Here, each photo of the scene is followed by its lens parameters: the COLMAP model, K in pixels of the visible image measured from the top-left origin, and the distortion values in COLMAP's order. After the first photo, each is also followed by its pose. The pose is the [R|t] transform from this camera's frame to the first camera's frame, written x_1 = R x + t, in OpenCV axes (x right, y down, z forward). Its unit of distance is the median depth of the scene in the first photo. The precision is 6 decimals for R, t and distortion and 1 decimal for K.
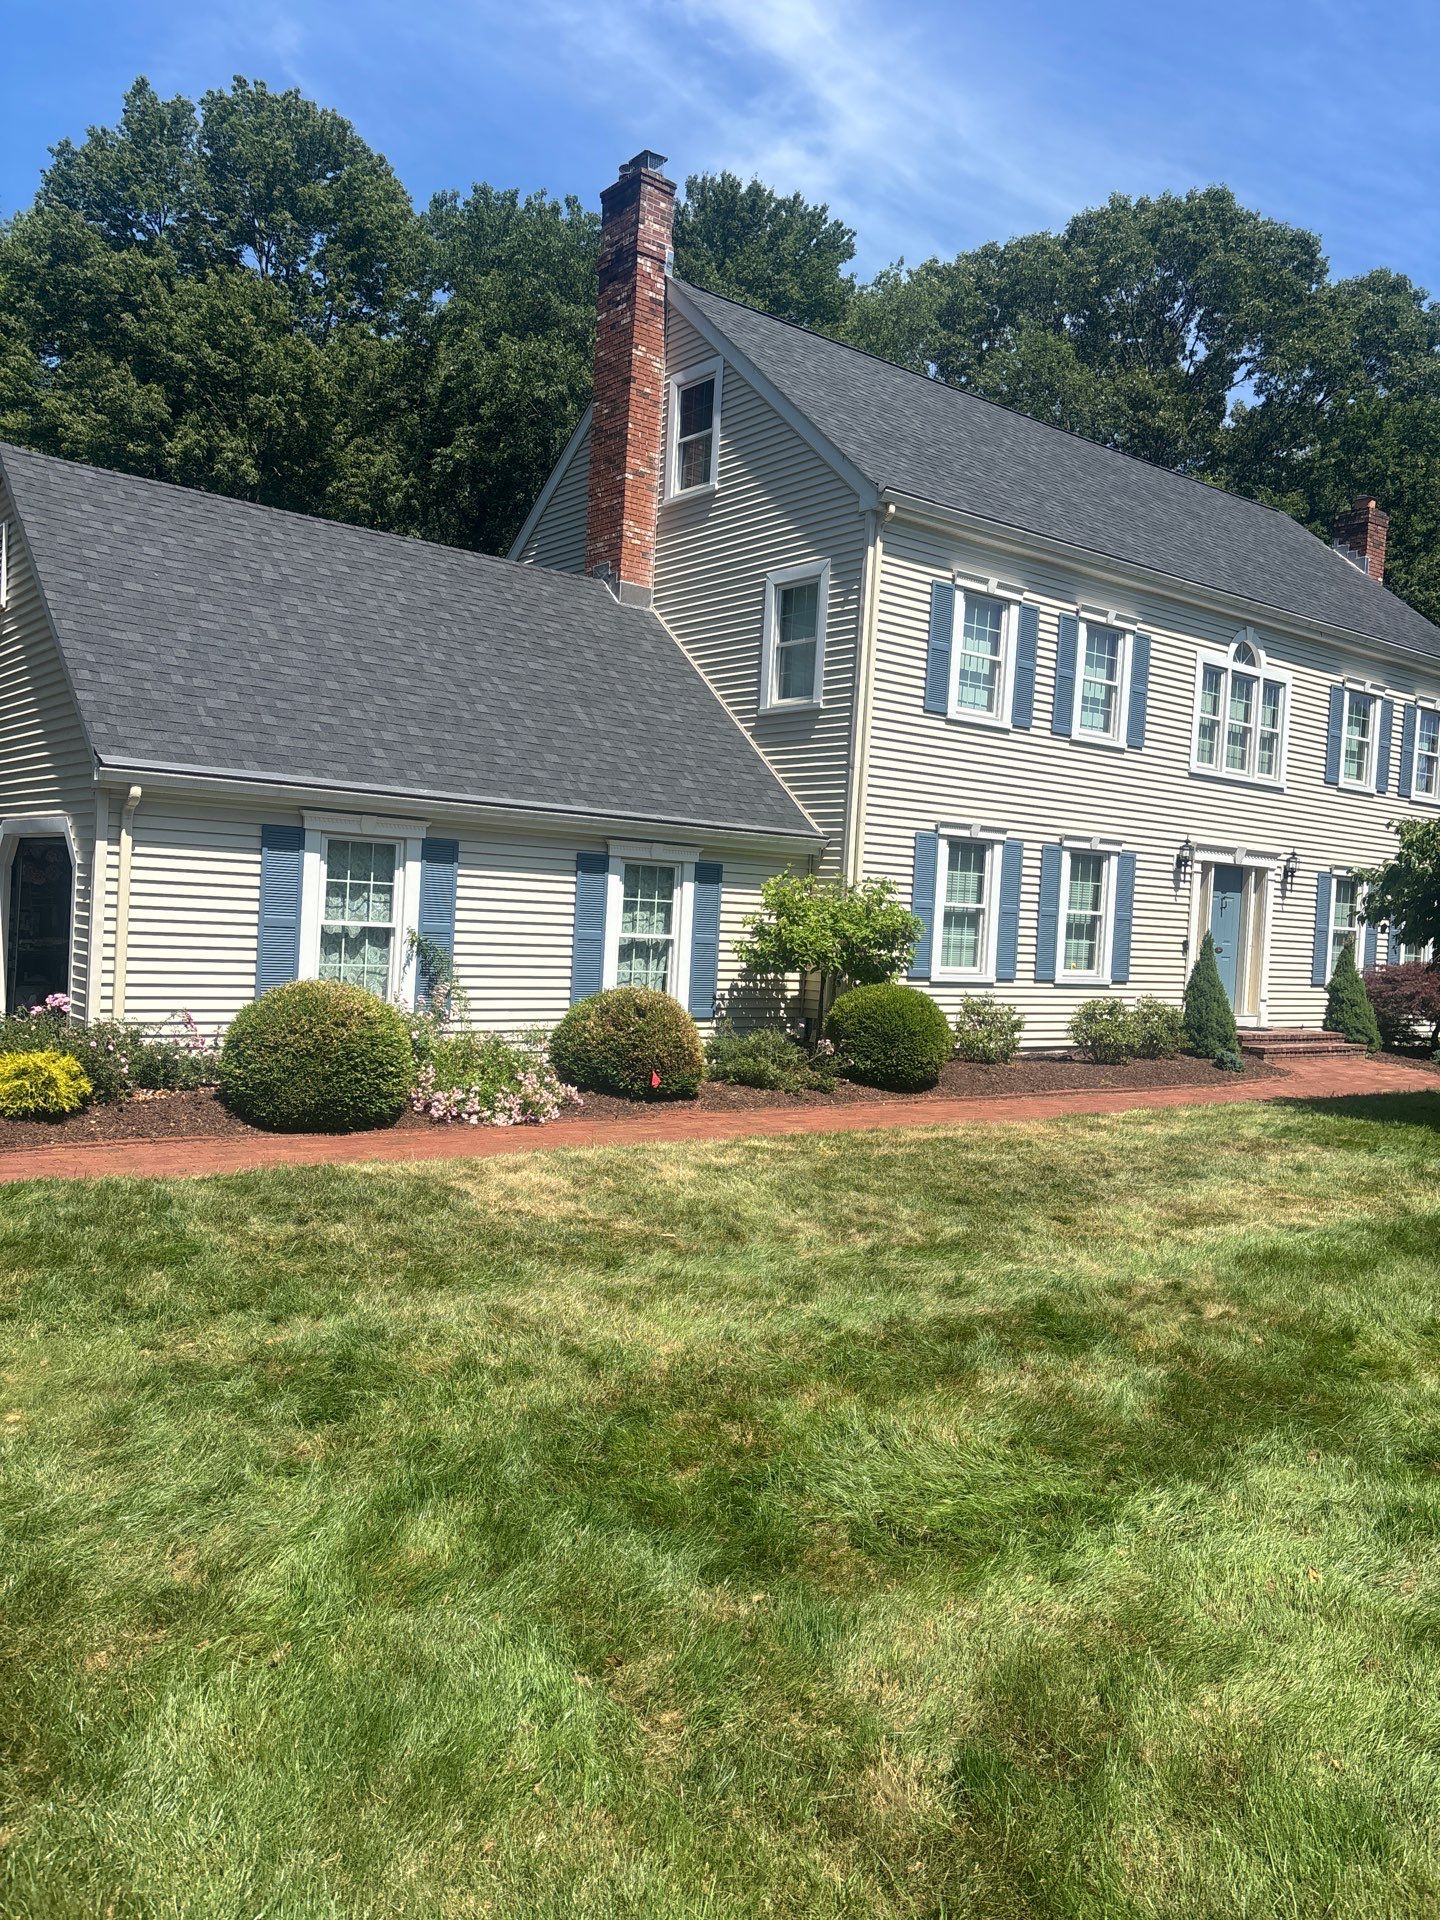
lens RADIAL K [[1448.2, 0, 720.0], [0, 1448.2, 960.0], [0, 0, 1]] dist [-0.003212, -0.011726]
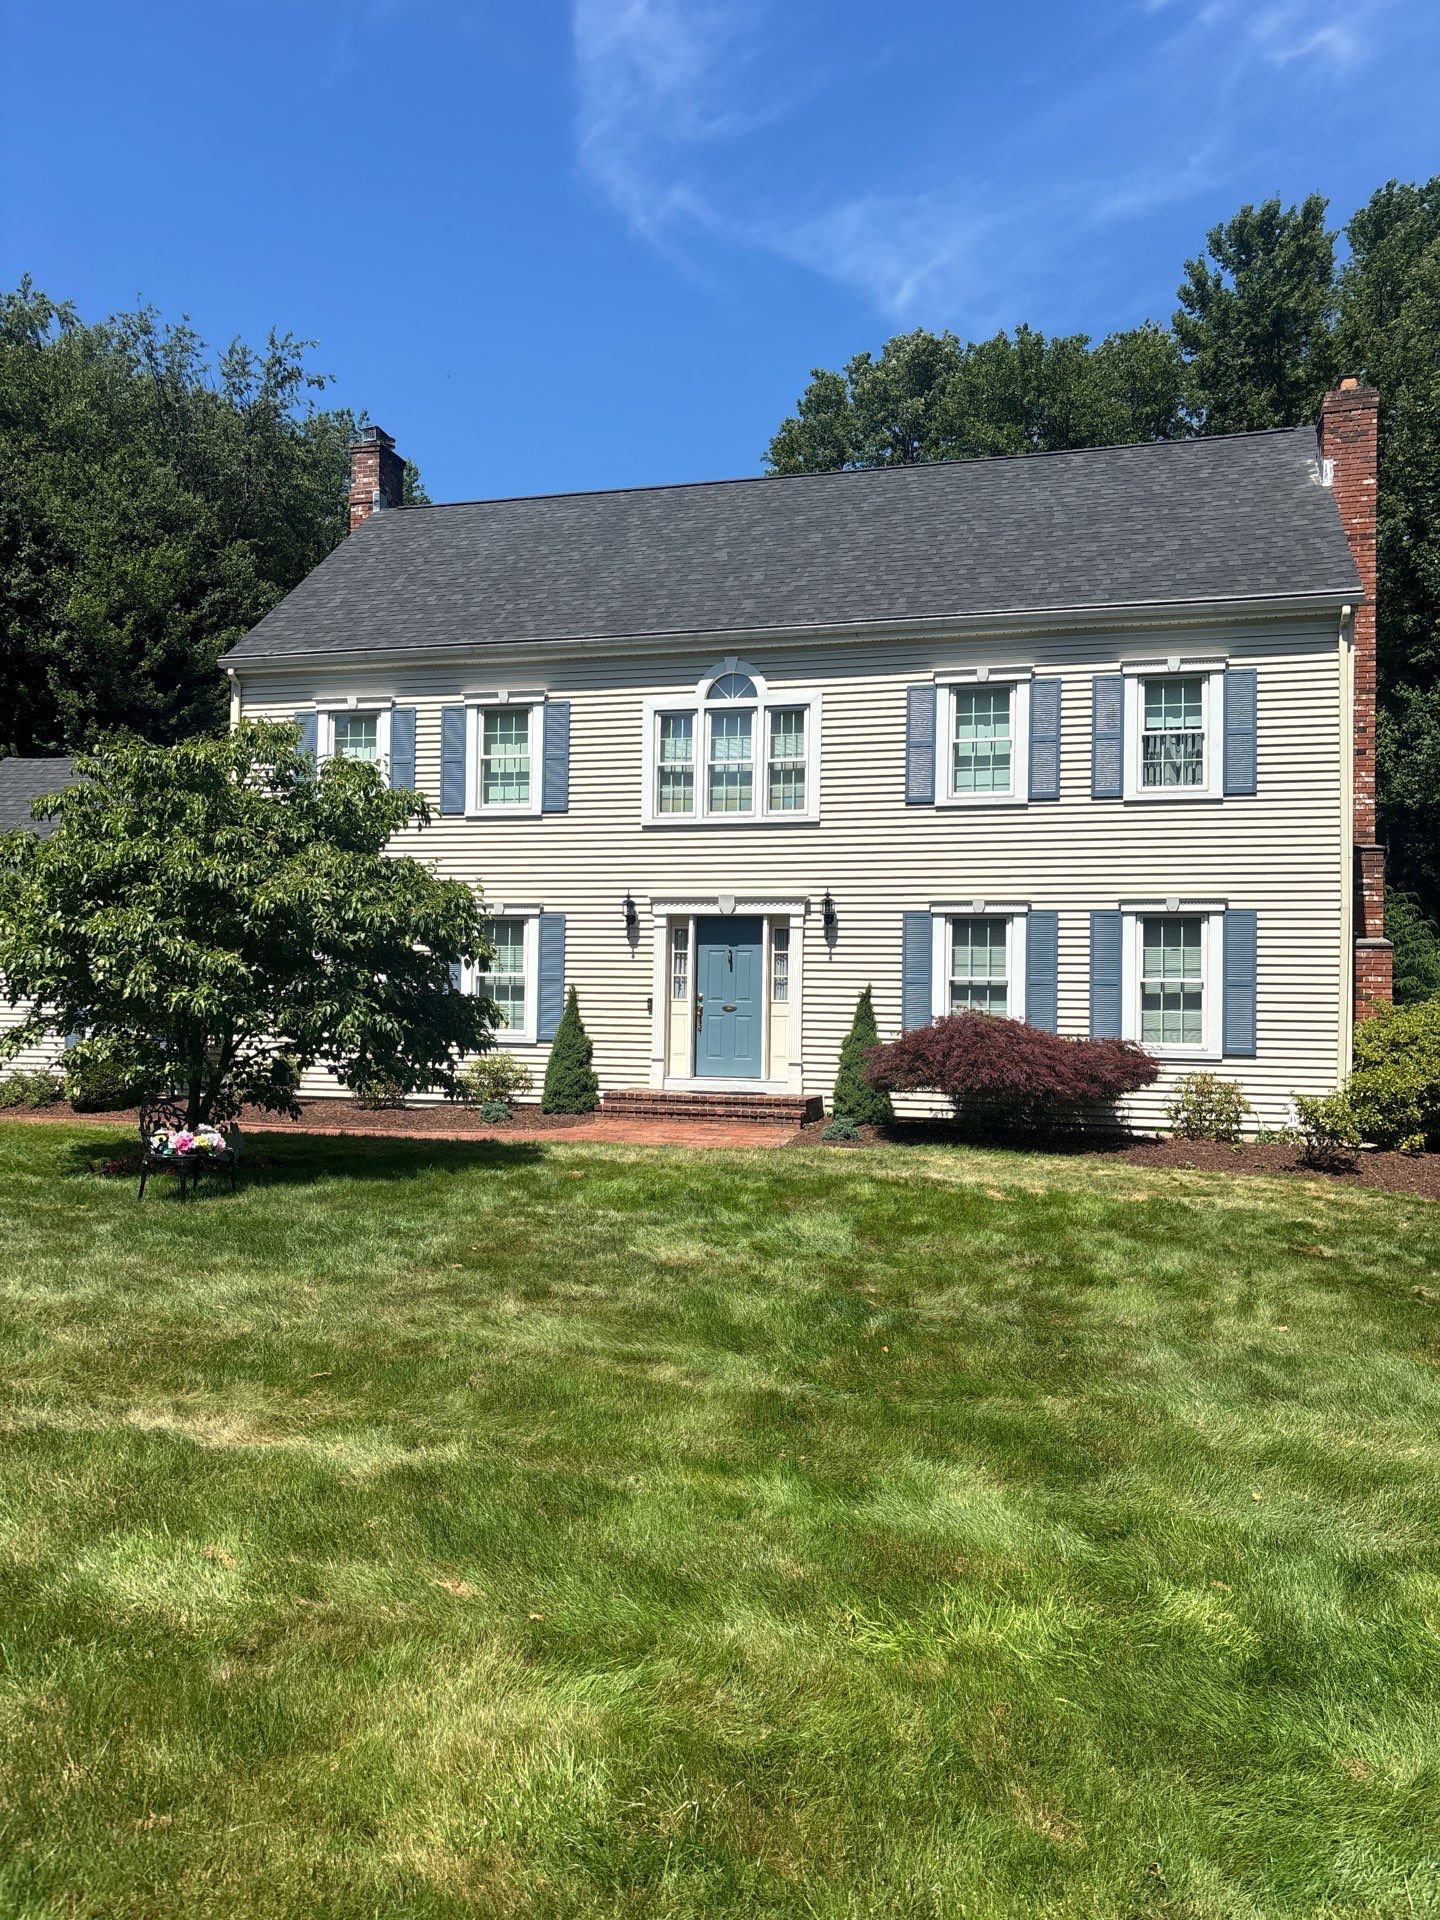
lens RADIAL K [[898.3, 0, 628.6], [0, 898.3, 960.7], [0, 0, 1]] dist [0.040425, -0.018854]
pose [[0.668616, -0.066931, -0.740590, 0.721841], [-0.004098, 0.995594, -0.093677, 0.016117], [0.743597, 0.065669, 0.665396, 0.571829]]
